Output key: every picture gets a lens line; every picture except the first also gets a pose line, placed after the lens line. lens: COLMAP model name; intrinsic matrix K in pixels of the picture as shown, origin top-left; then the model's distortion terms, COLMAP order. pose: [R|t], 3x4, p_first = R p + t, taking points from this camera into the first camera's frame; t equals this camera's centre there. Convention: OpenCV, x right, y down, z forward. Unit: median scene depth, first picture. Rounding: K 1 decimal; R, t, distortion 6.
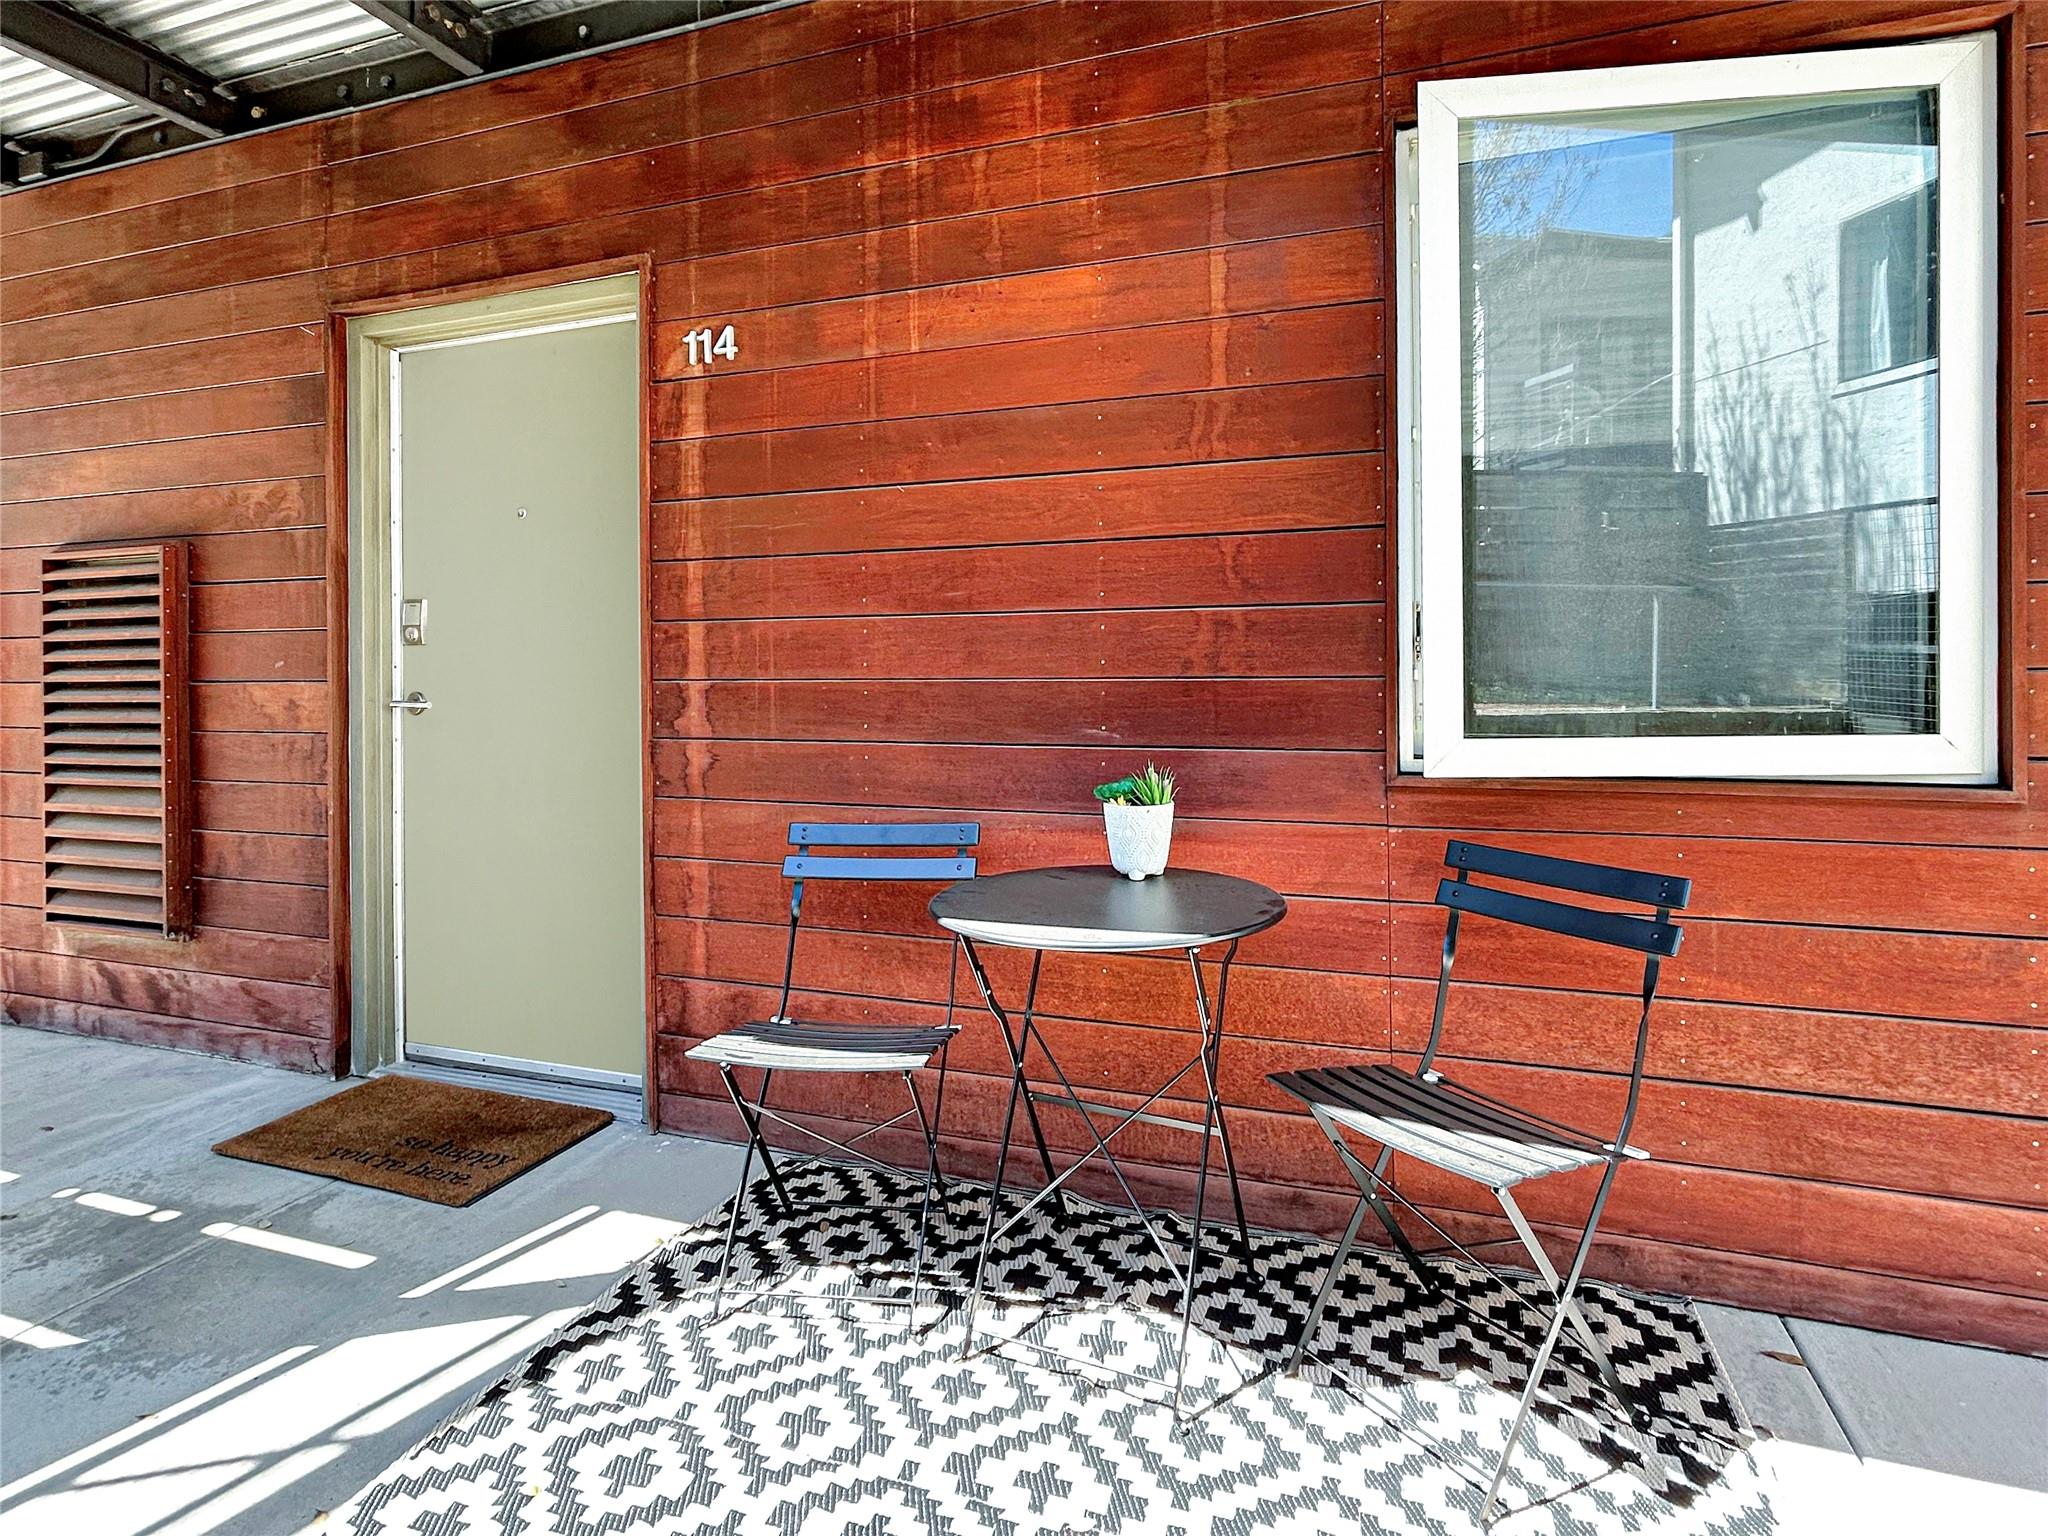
lens RADIAL K [[1071.4, 0, 1023.6], [0, 1071.4, 675.8], [0, 0, 1]] dist [0.000181, 0.000381]
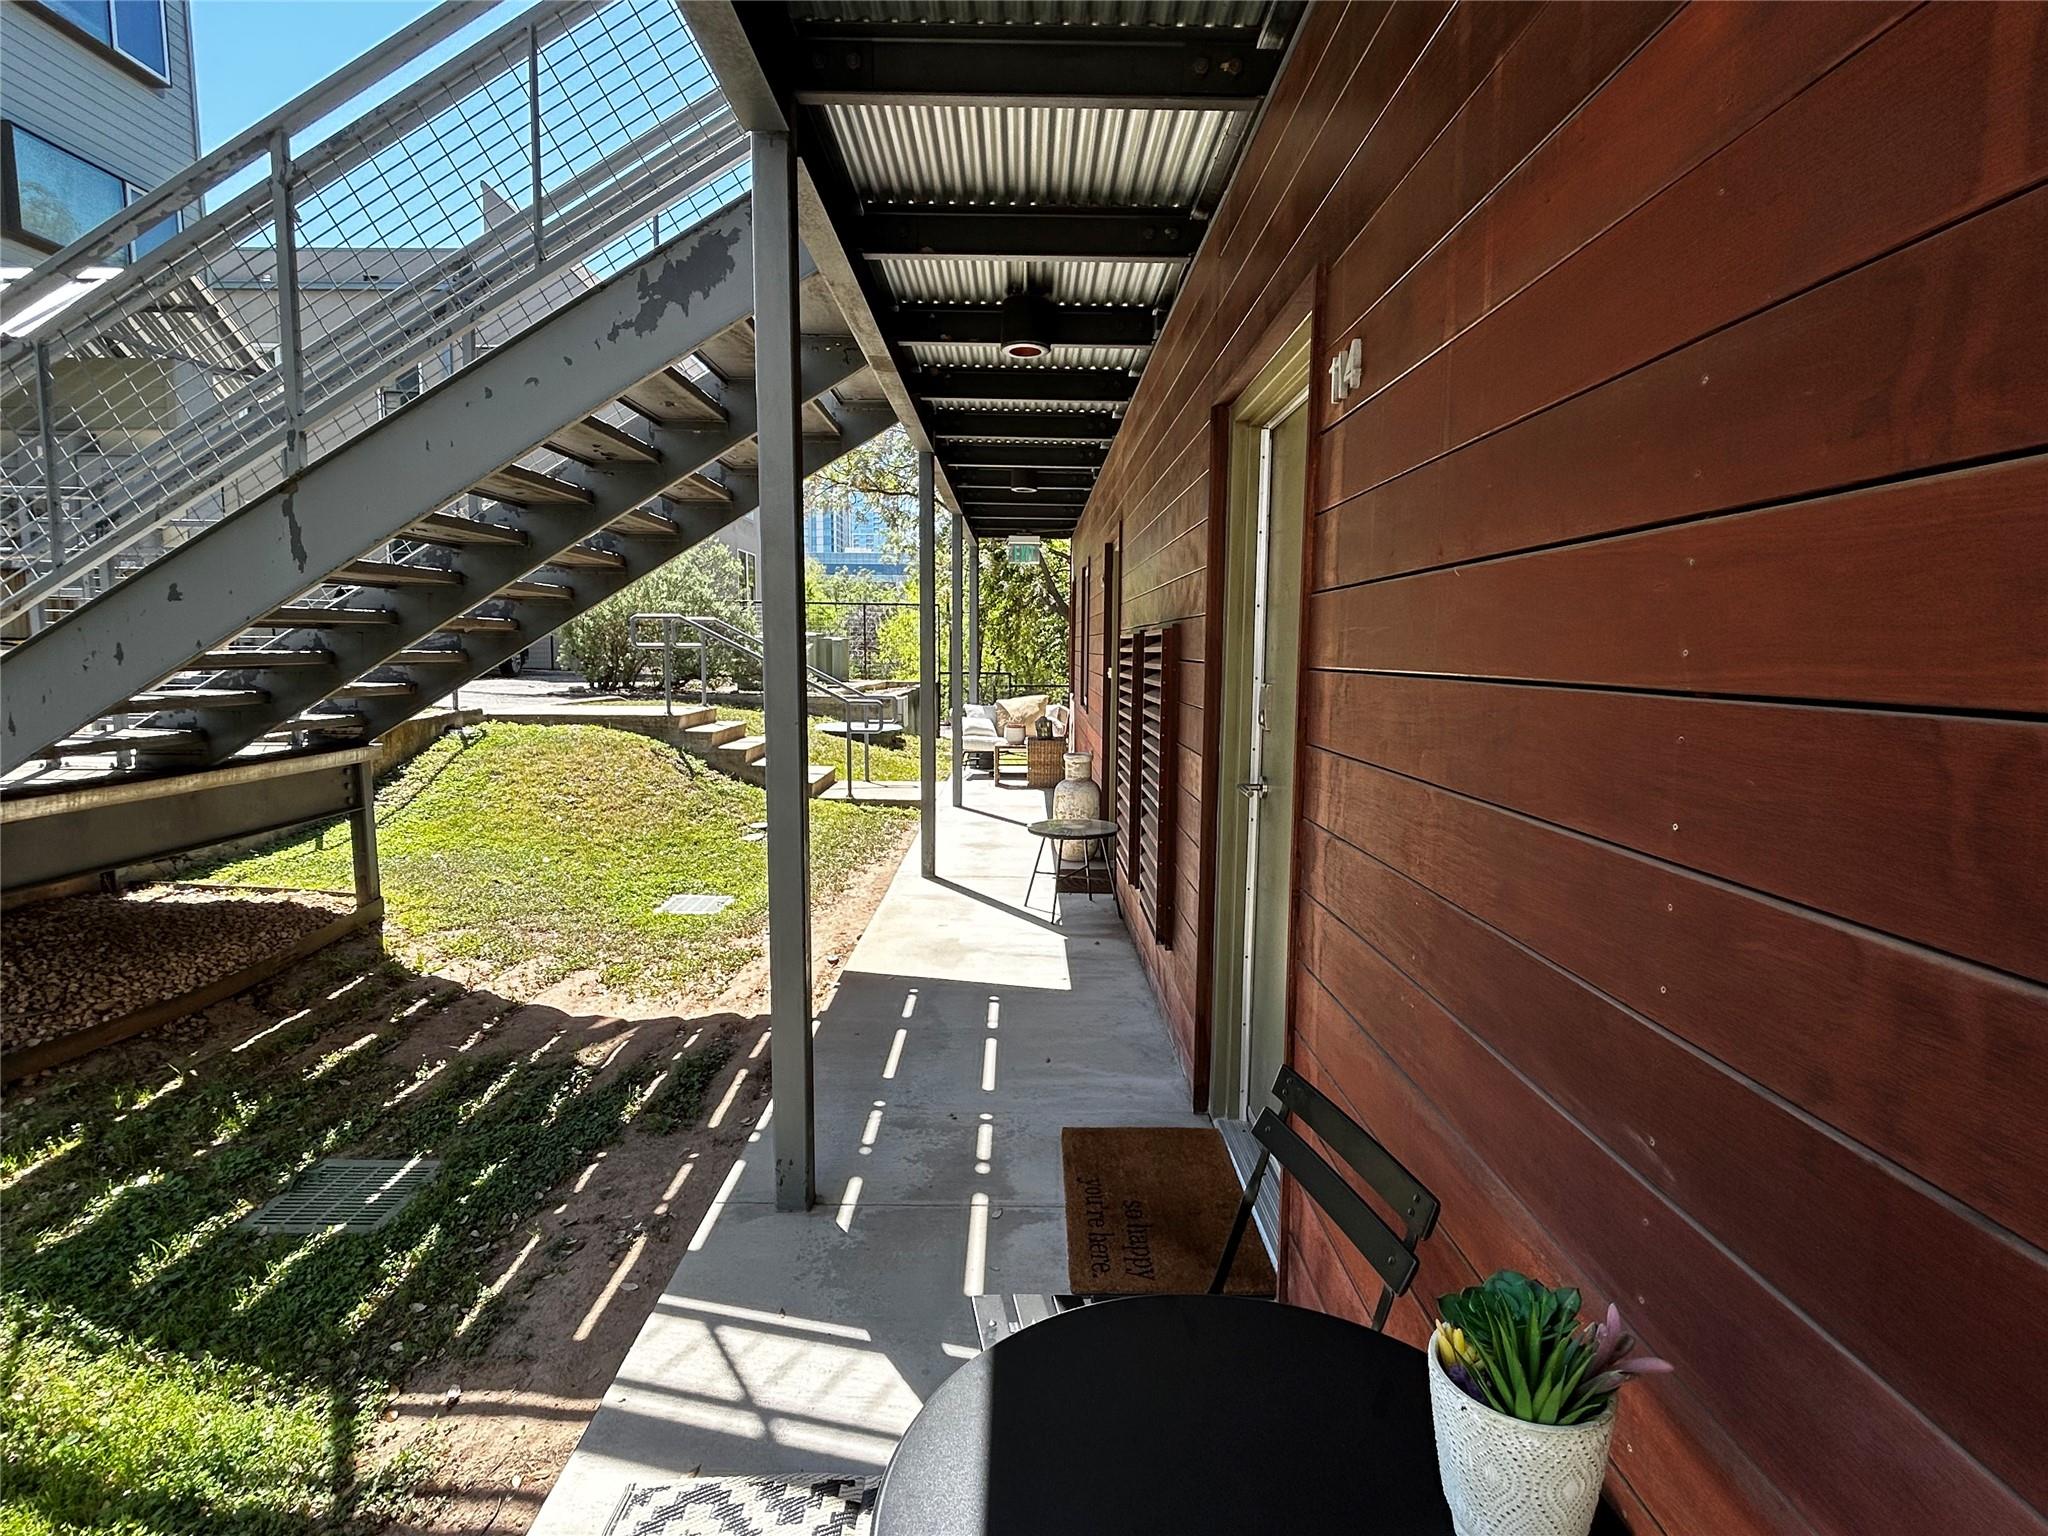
lens RADIAL K [[1035.4, 0, 1024.0], [0, 1035.4, 768.0], [0, 0, 1]] dist [0.000209, 0.000153]
pose [[0.331136, 0.117994, -0.936177, 0.370413], [-0.013856, 0.992652, 0.120211, -0.148293], [0.943481, -0.026835, 0.330337, 0.661227]]
